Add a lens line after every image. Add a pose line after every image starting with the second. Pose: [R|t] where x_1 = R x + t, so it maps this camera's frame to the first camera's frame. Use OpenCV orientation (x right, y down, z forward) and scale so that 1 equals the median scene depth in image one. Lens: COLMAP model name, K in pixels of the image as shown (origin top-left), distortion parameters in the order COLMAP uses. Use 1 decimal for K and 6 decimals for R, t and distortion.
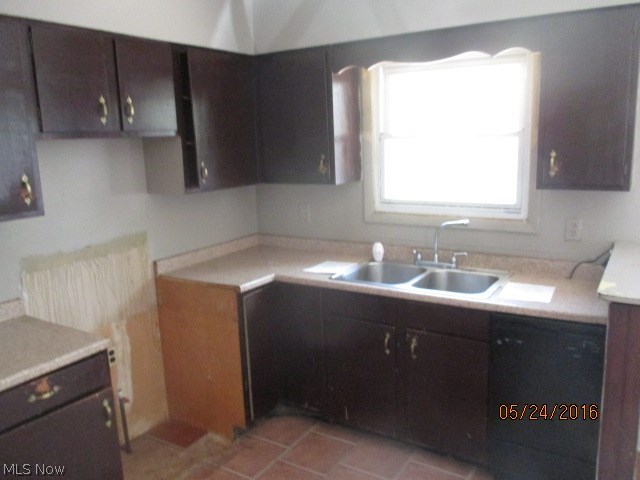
lens RADIAL K [[546.9, 0, 320.0], [0, 546.9, 240.0], [0, 0, 1]] dist [-0.001902, -0.001024]
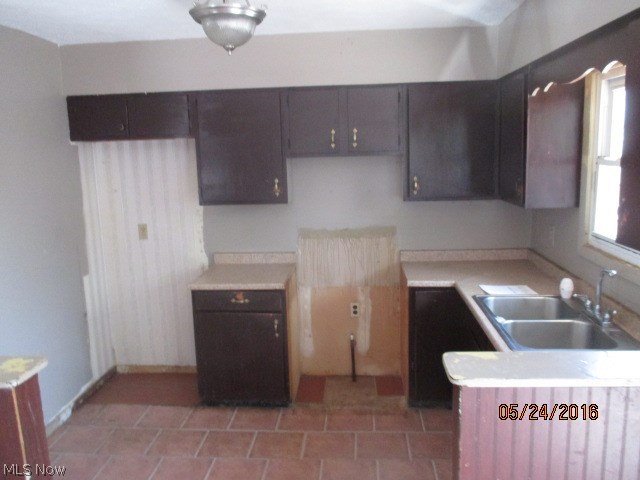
lens RADIAL K [[529.8, 0, 320.0], [0, 529.8, 240.0], [0, 0, 1]] dist [-0.011453, -0.003763]
pose [[0.464047, 0.168517, -0.869634, 0.728205], [-0.156874, 0.981854, 0.106553, -0.093780], [0.871809, 0.086978, 0.482062, 0.246335]]
